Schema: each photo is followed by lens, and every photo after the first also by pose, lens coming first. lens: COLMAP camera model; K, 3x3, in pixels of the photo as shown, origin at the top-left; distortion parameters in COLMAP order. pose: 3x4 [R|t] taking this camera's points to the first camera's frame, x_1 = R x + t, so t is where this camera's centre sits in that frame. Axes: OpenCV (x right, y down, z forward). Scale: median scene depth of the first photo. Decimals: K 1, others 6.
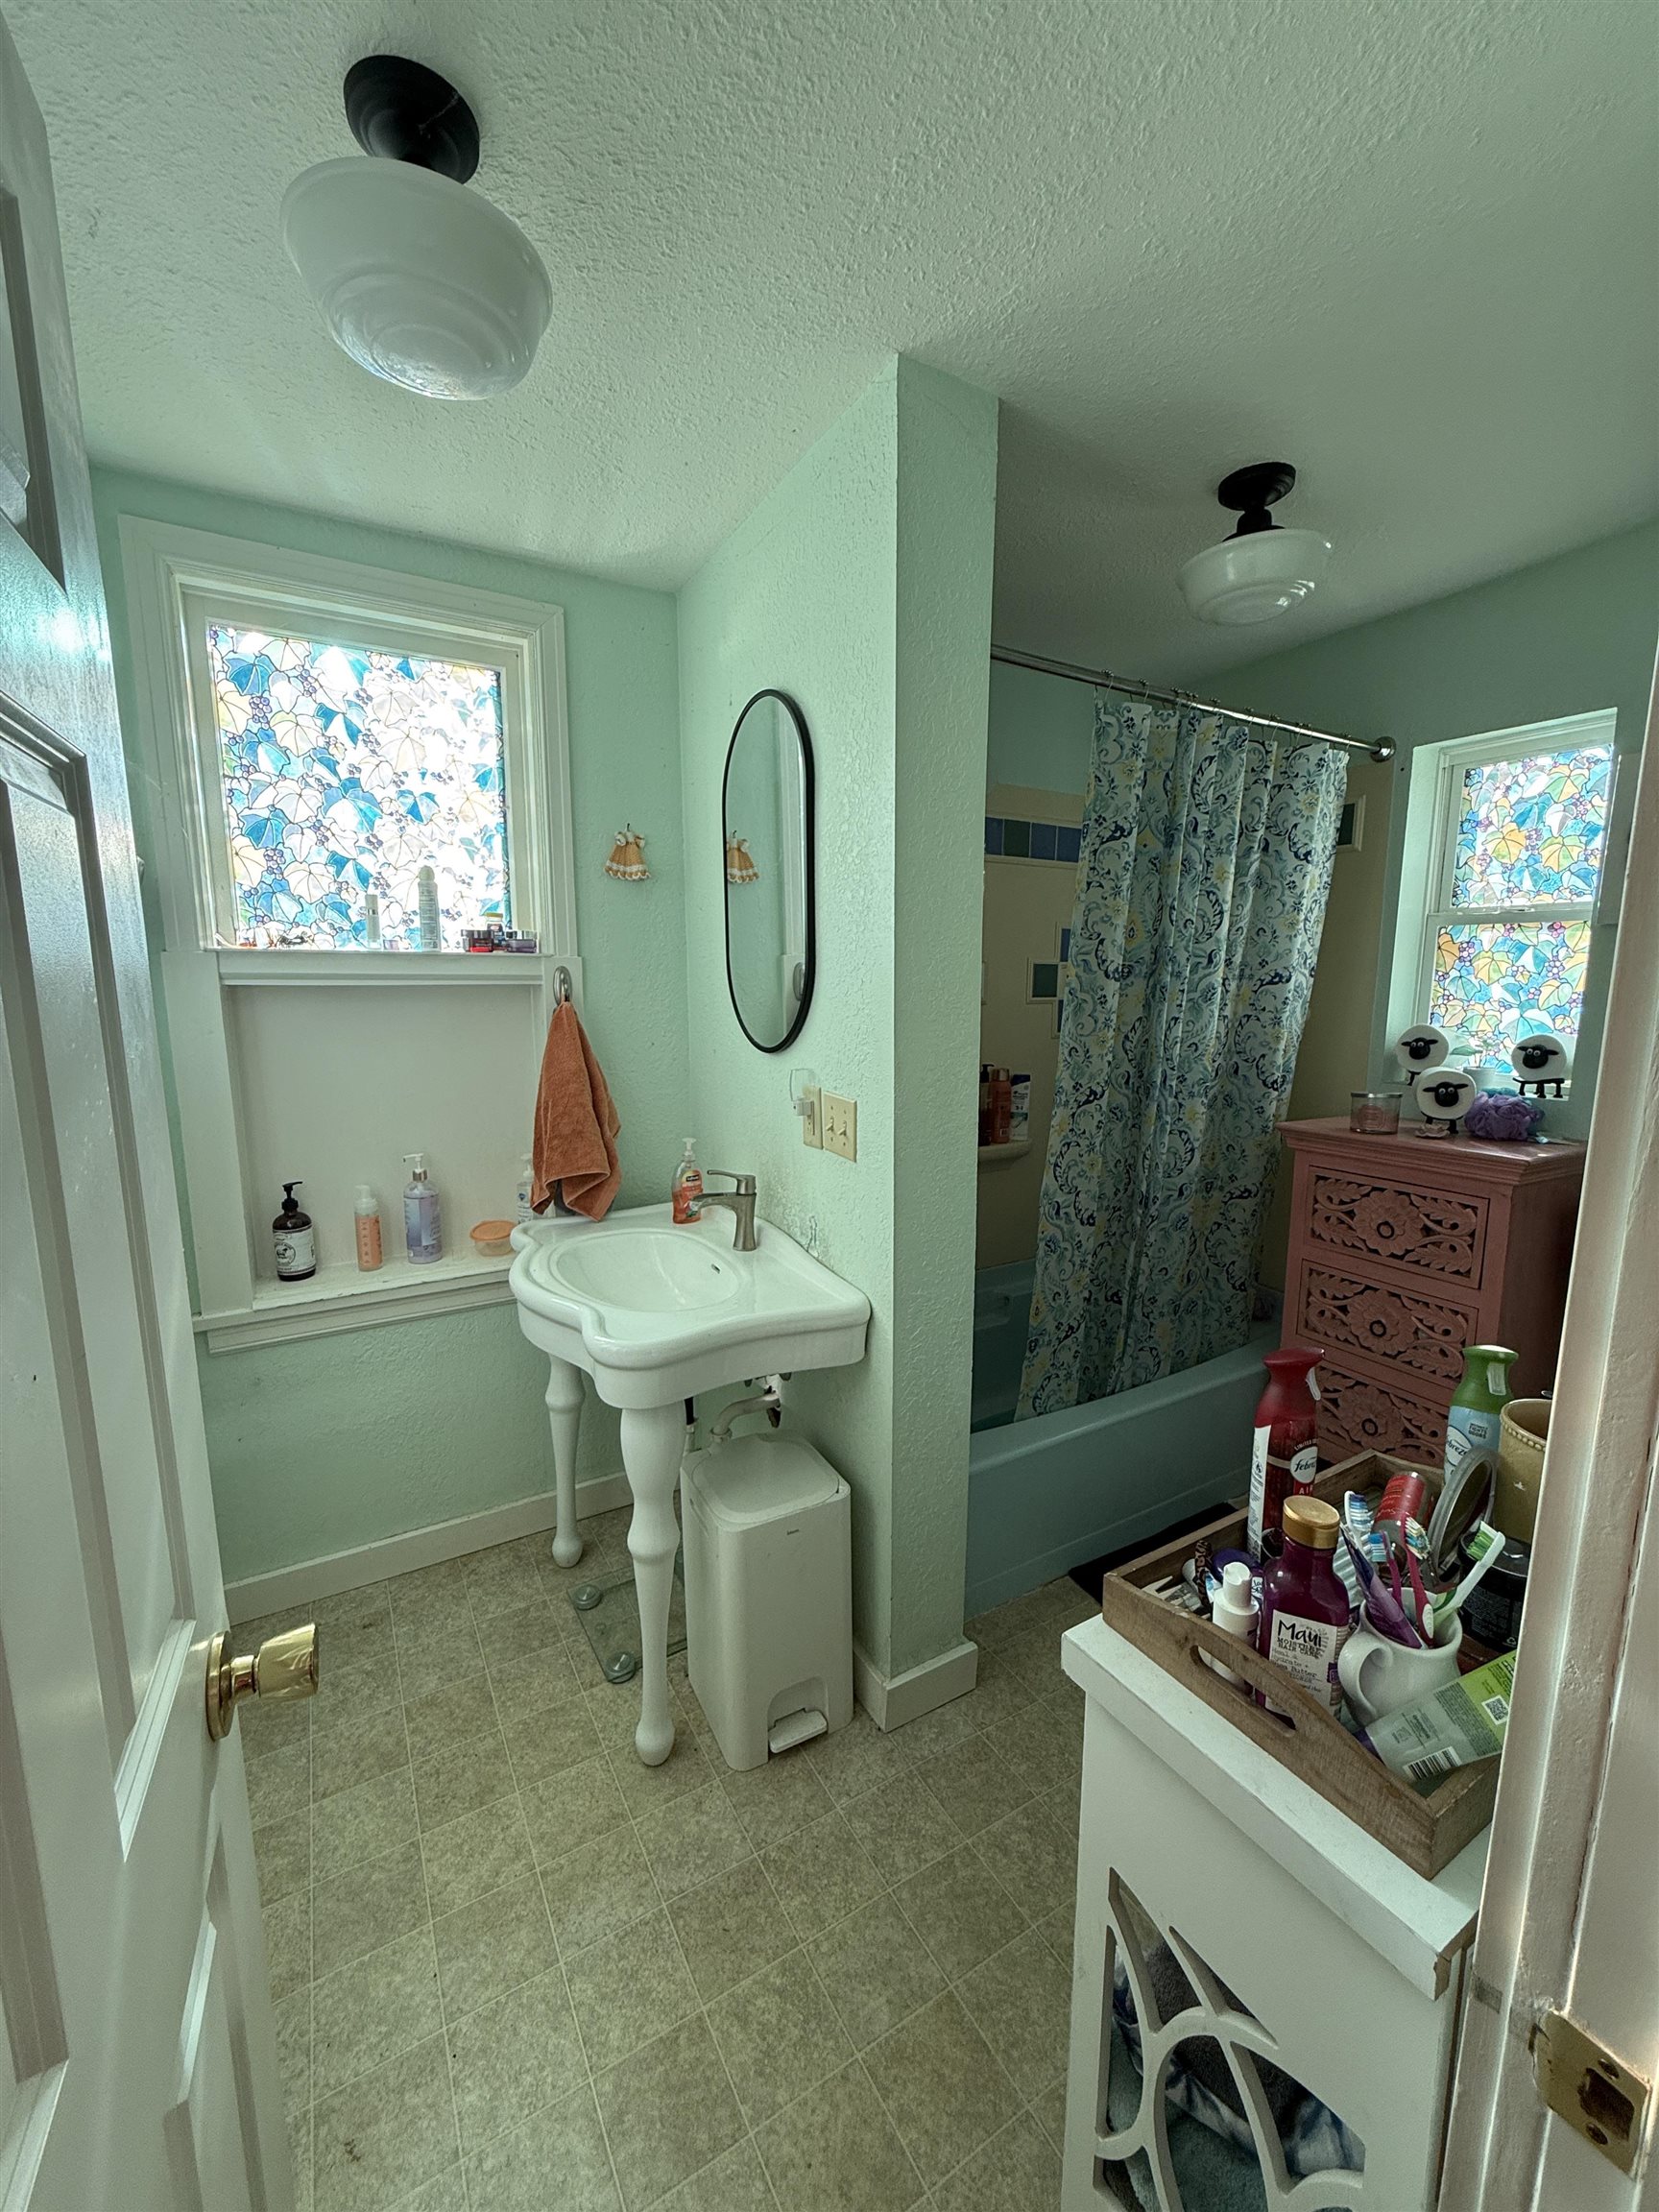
lens RADIAL K [[878.7, 0, 834.6], [0, 878.7, 1104.1], [0, 0, 1]] dist [0.001002, -0.000216]
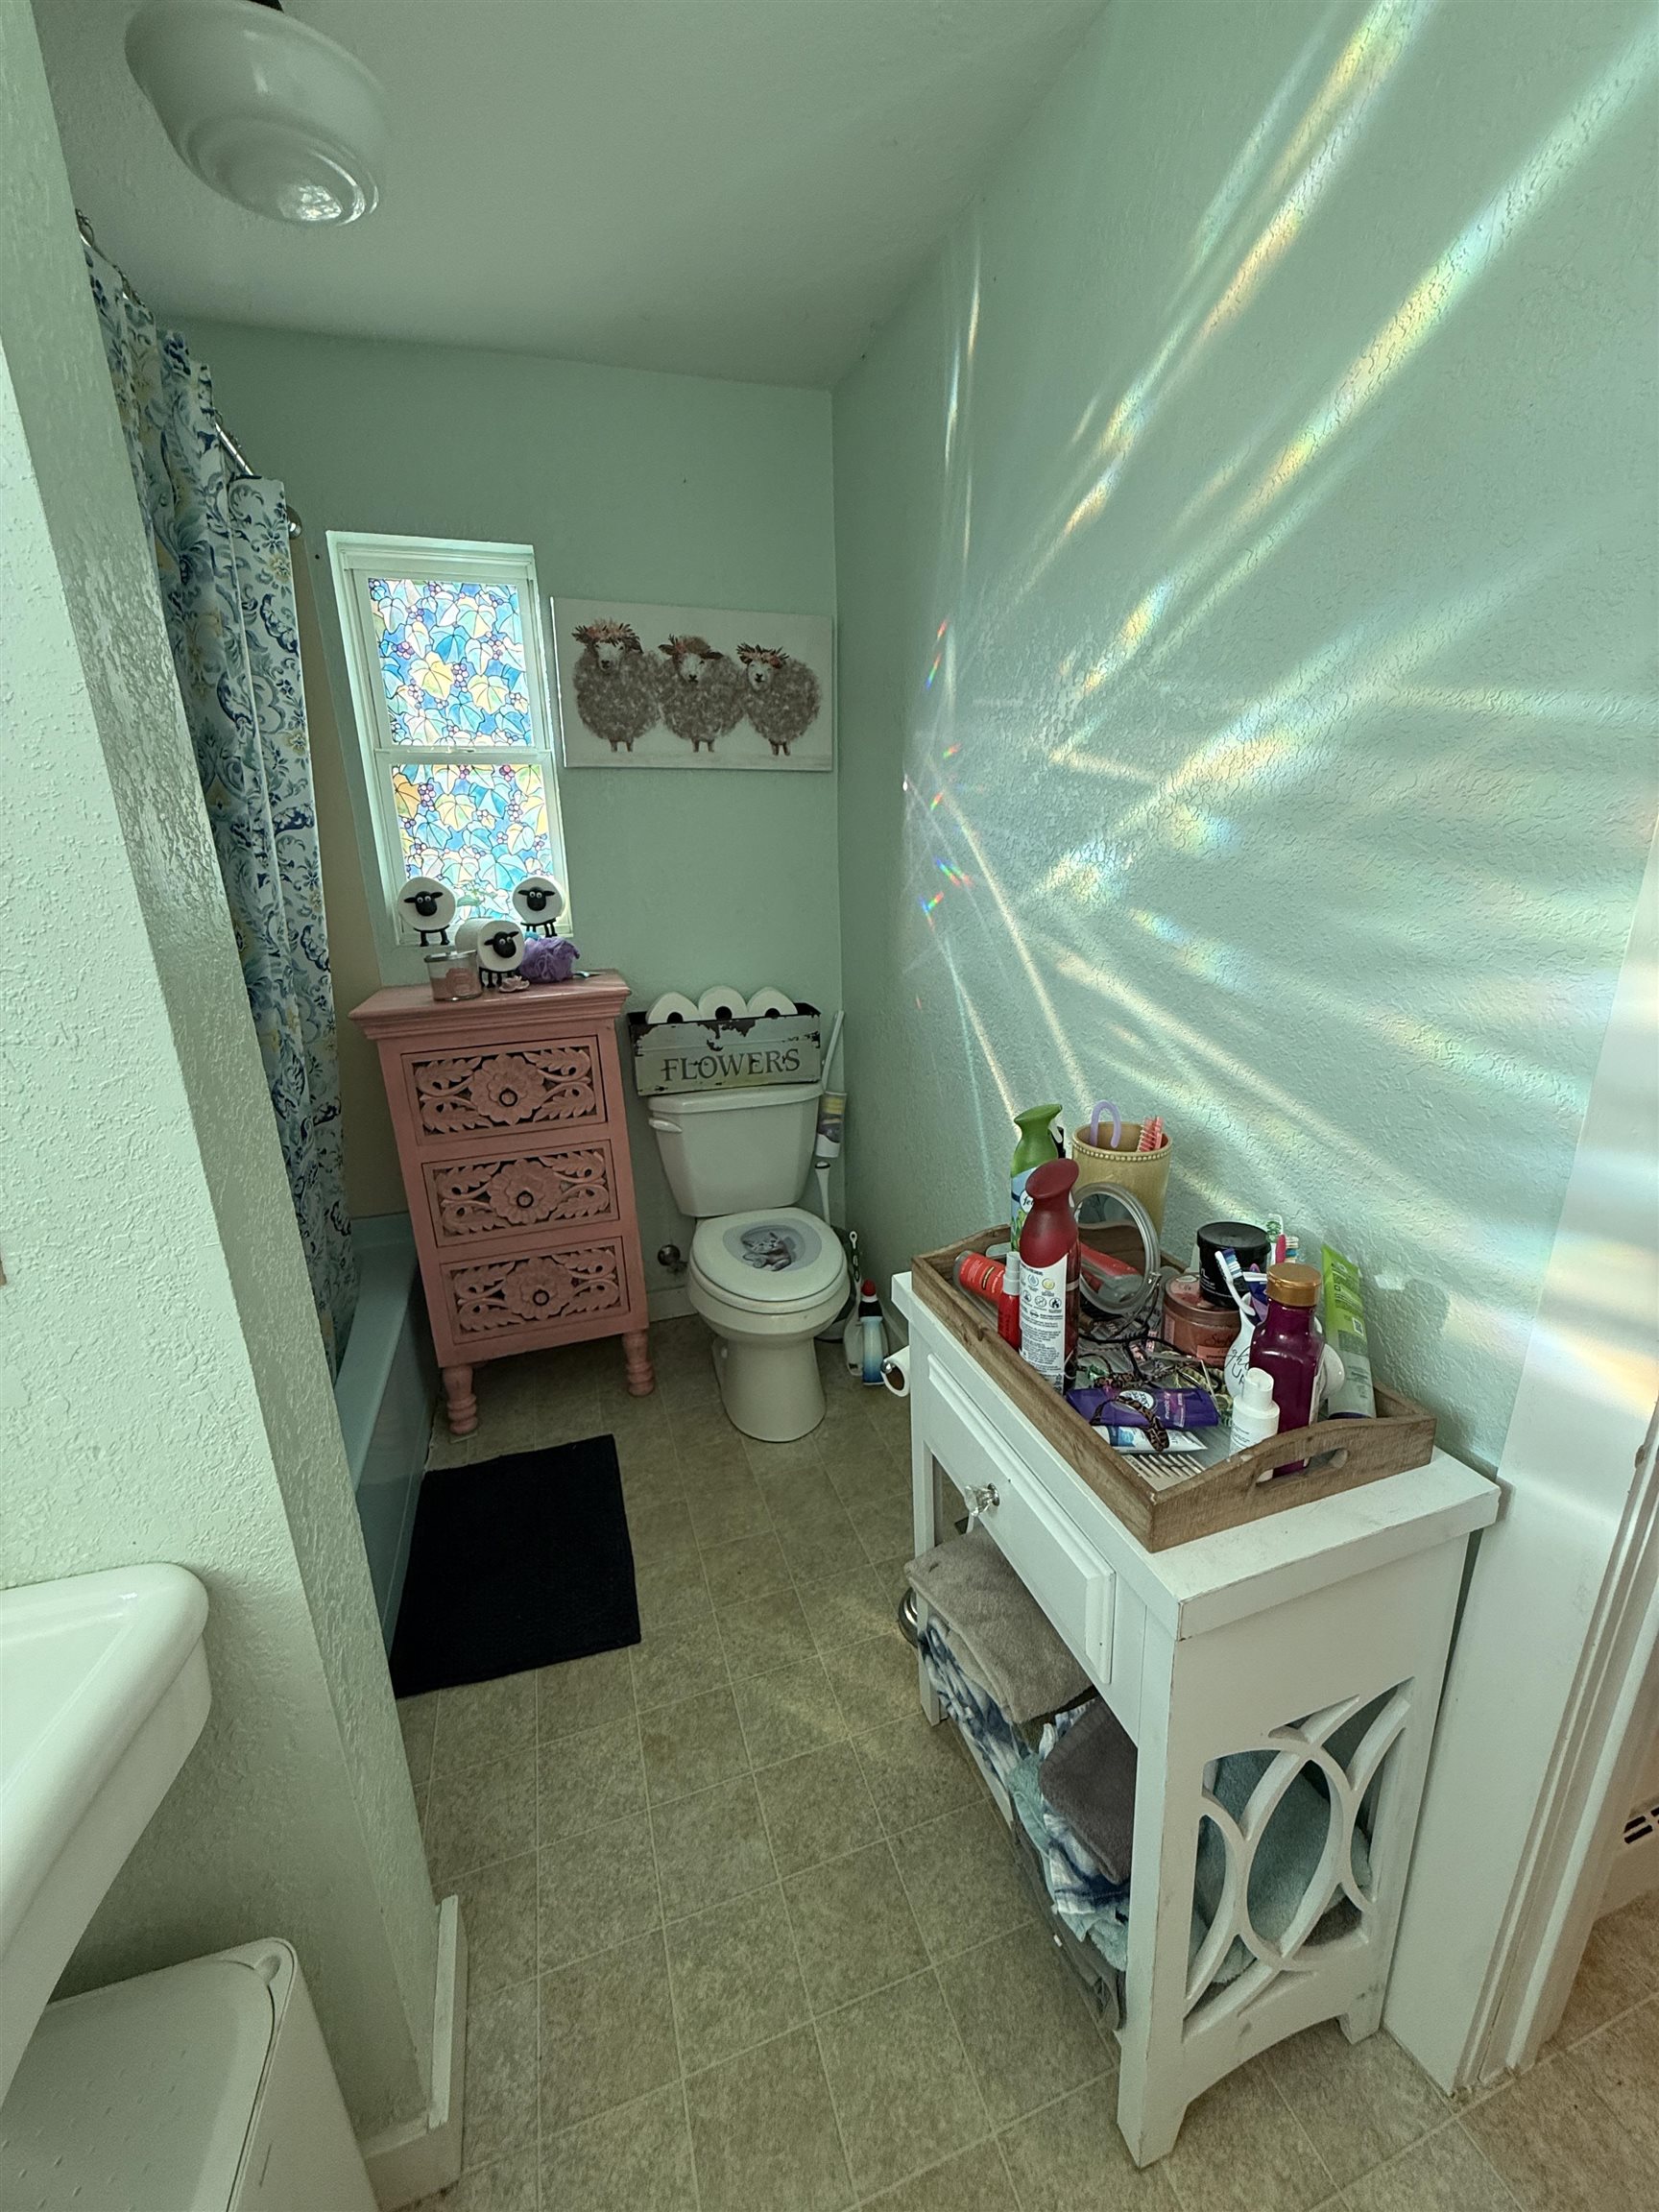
lens RADIAL K [[878.7, 0, 823.3], [0, 878.7, 1099.9], [0, 0, 1]] dist [0.001002, -0.000216]
pose [[0.211762, -0.285116, 0.934808, -0.167309], [0.170168, 0.952646, 0.252008, -0.031170], [-0.962393, 0.105709, 0.250252, 0.430819]]
